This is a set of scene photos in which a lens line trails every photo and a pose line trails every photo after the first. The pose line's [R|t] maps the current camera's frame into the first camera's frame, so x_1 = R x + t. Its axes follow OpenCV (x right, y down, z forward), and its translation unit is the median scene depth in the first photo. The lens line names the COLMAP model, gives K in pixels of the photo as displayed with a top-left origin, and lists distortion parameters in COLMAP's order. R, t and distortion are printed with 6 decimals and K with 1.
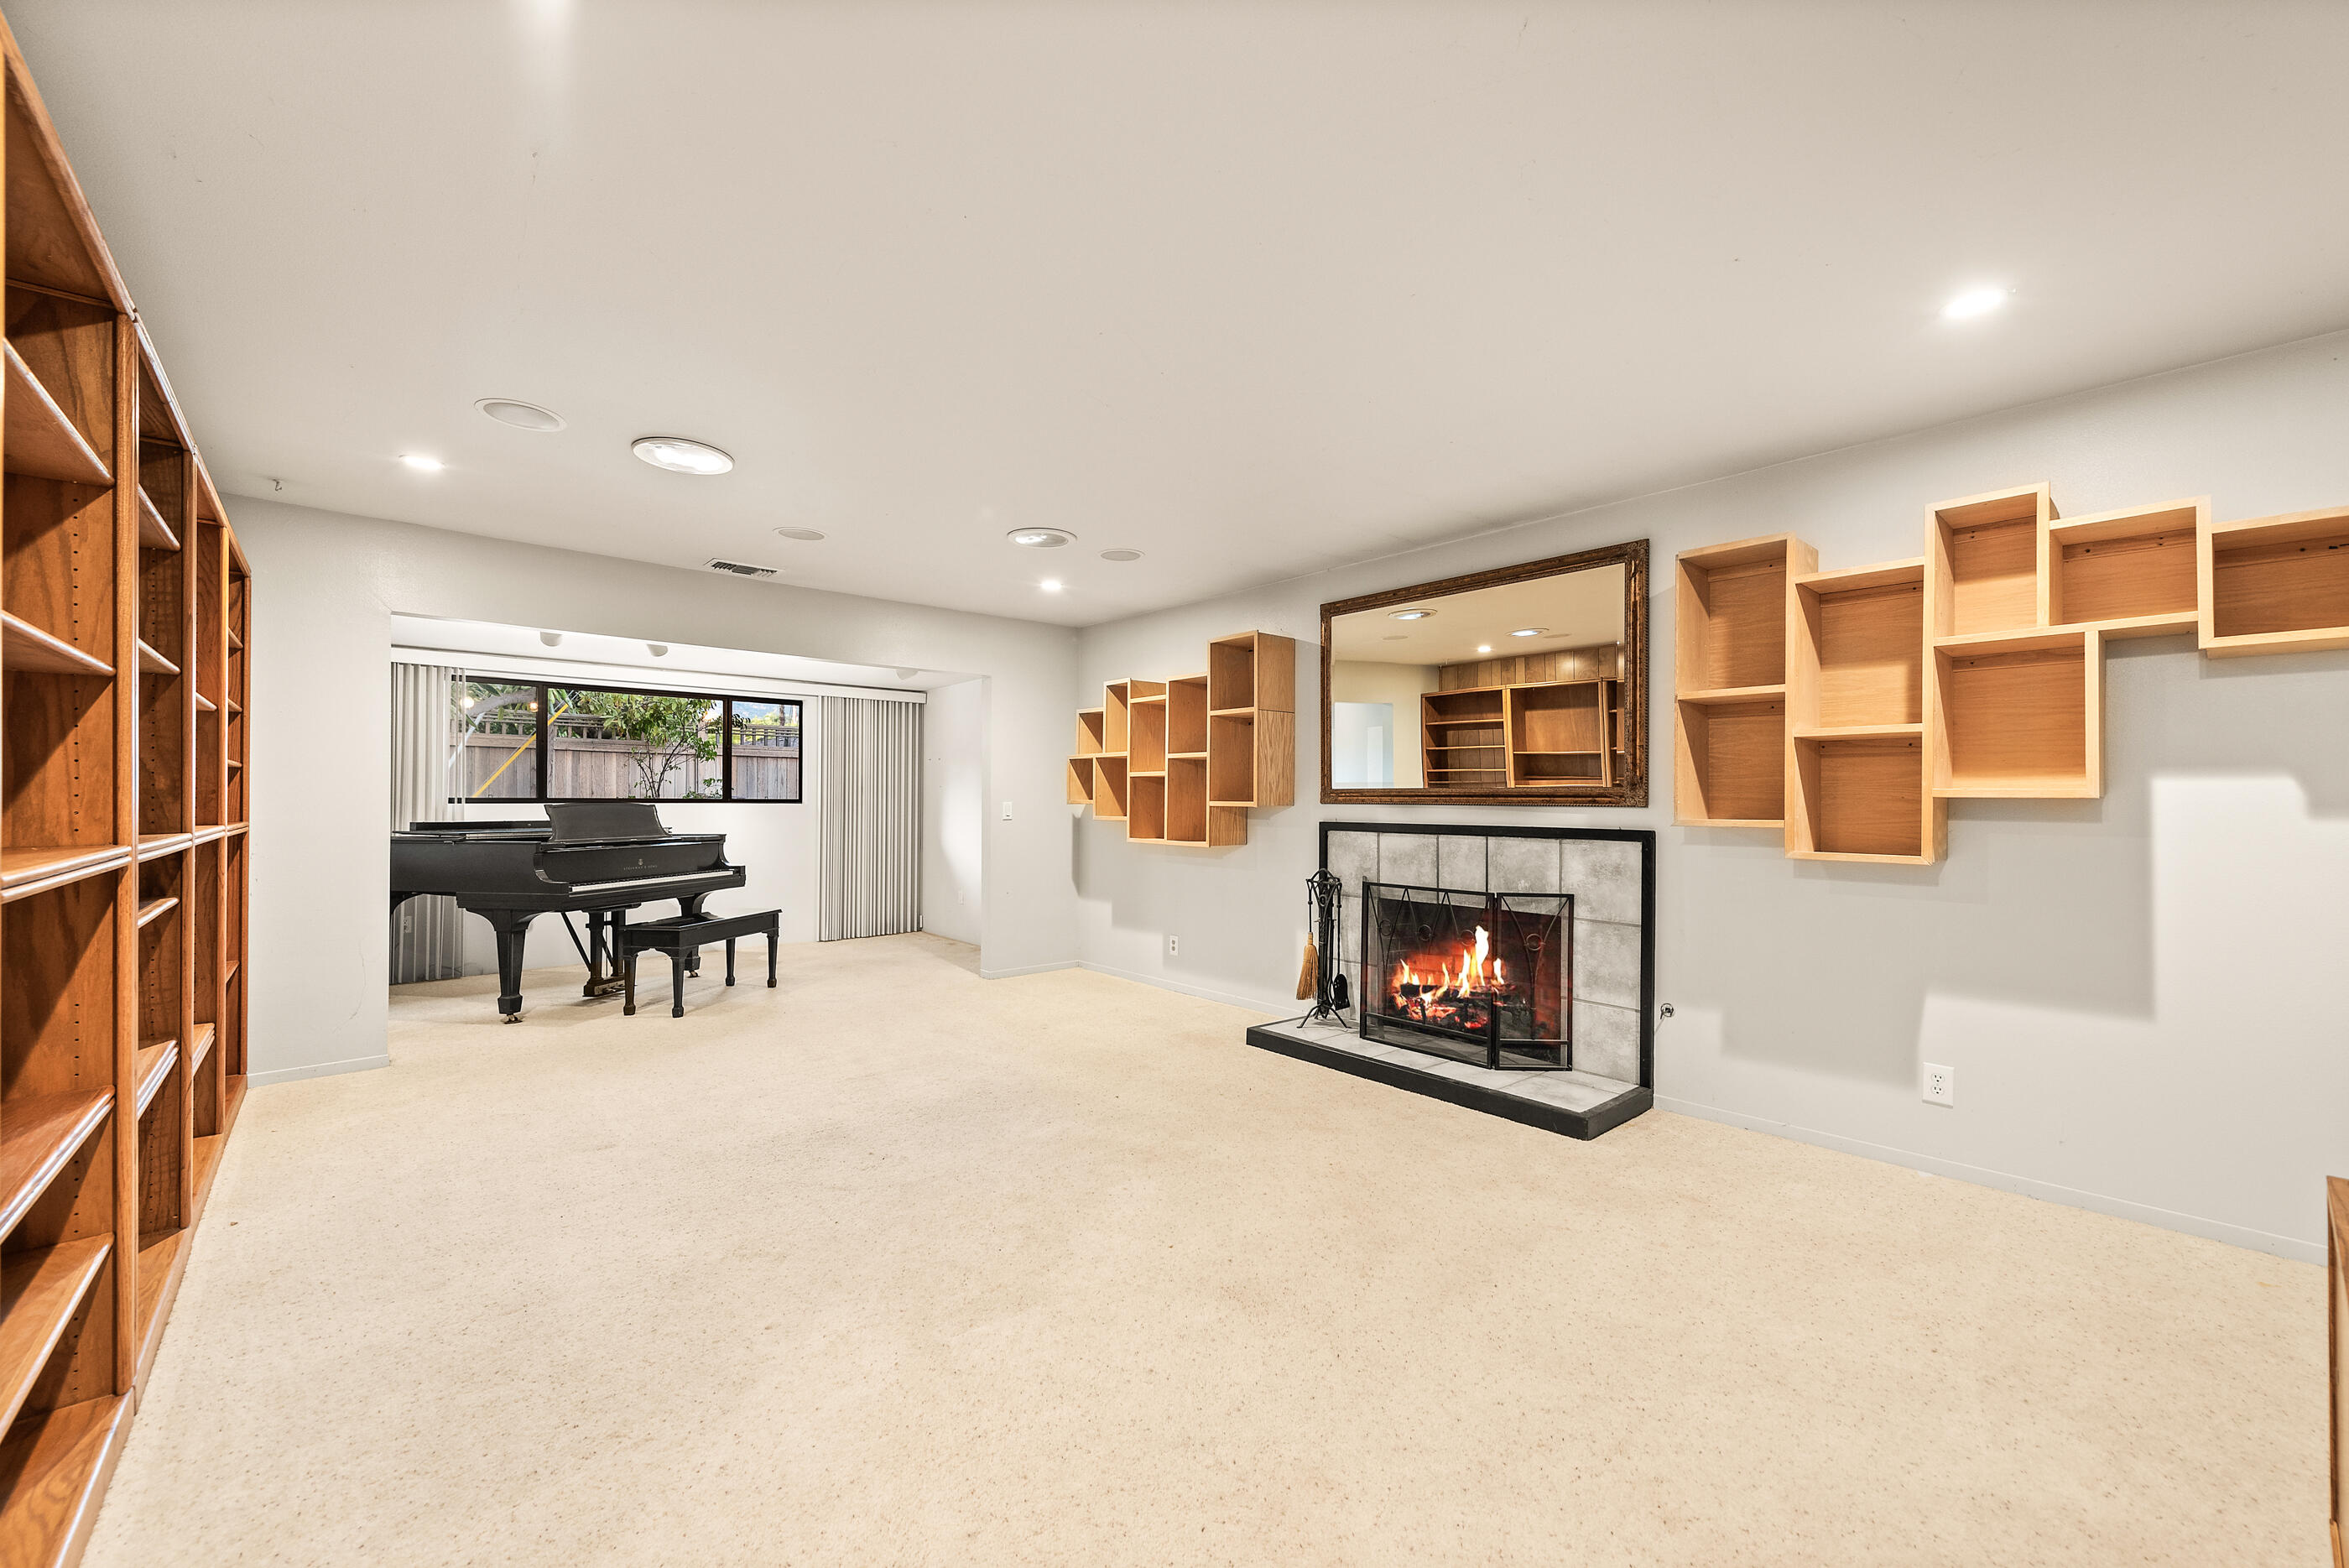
lens RADIAL K [[925.9, 0, 1178.7], [0, 925.9, 791.0], [0, 0, 1]] dist [0.012854, -0.002791]
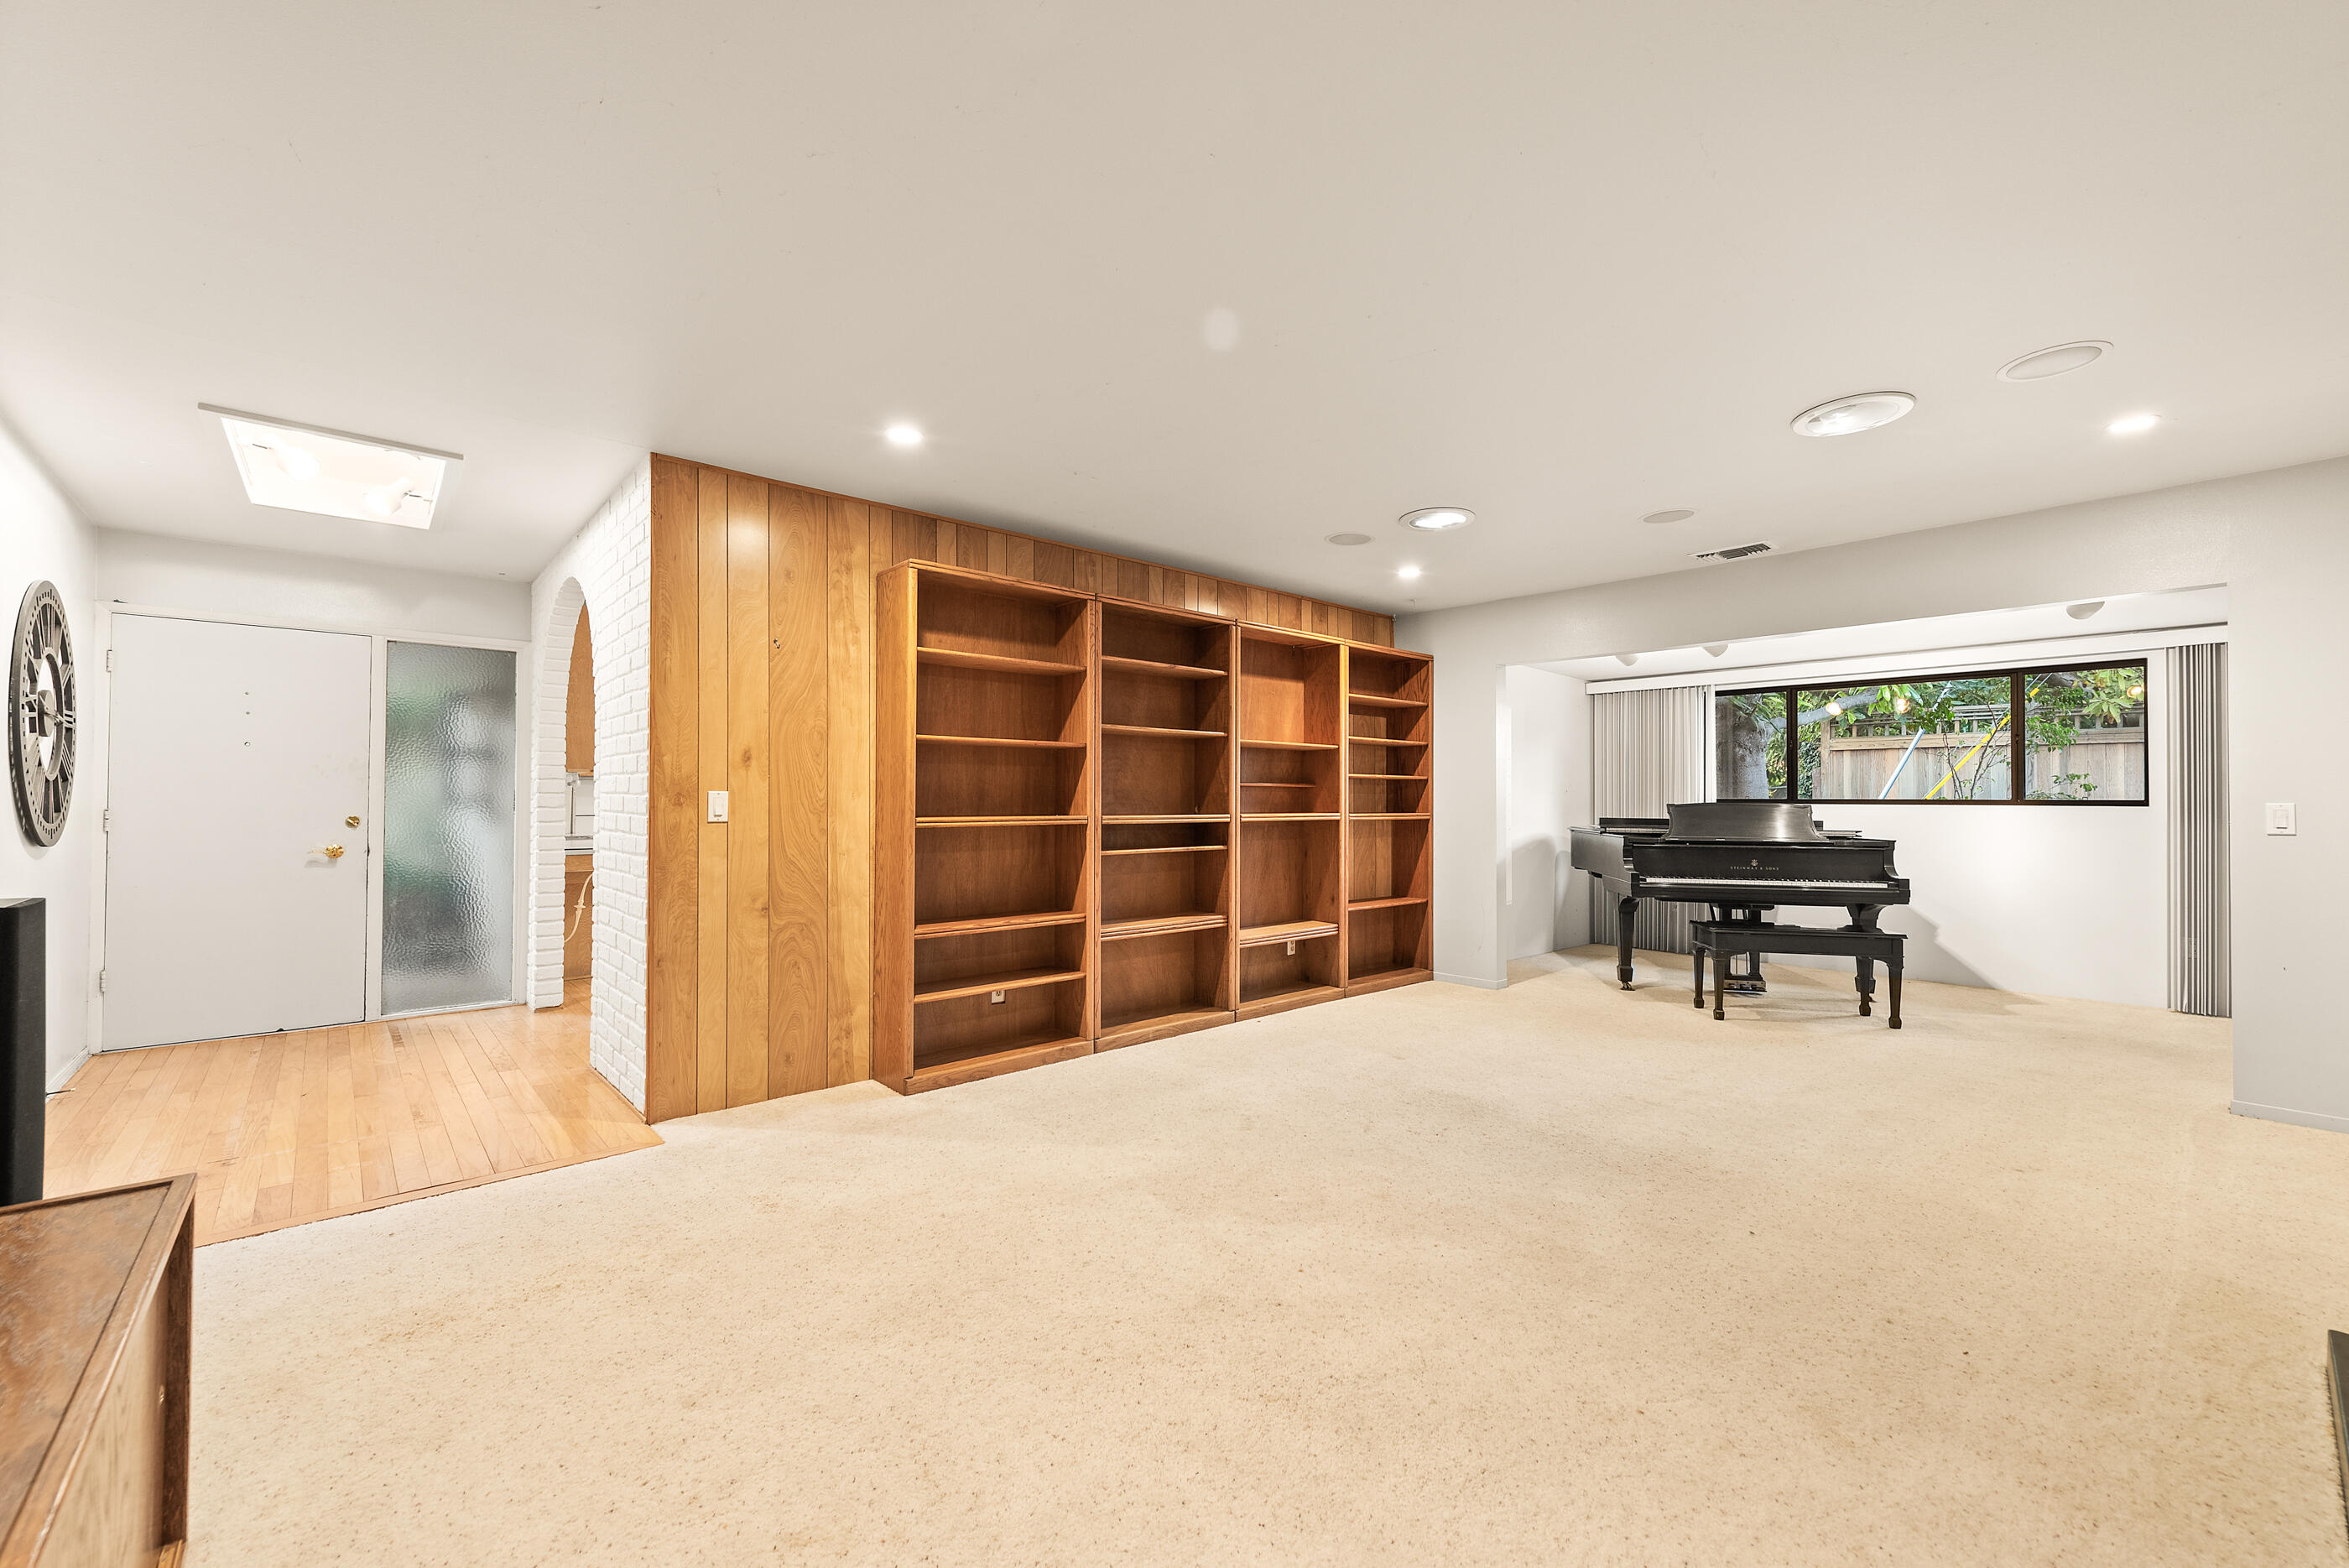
lens RADIAL K [[925.9, 0, 1178.7], [0, 925.9, 791.0], [0, 0, 1]] dist [0.012854, -0.002791]
pose [[0.008823, -0.012860, -0.999878, 0.423731], [0.008312, 0.999884, -0.012787, 0.007238], [0.999927, -0.008198, 0.008929, 0.394191]]
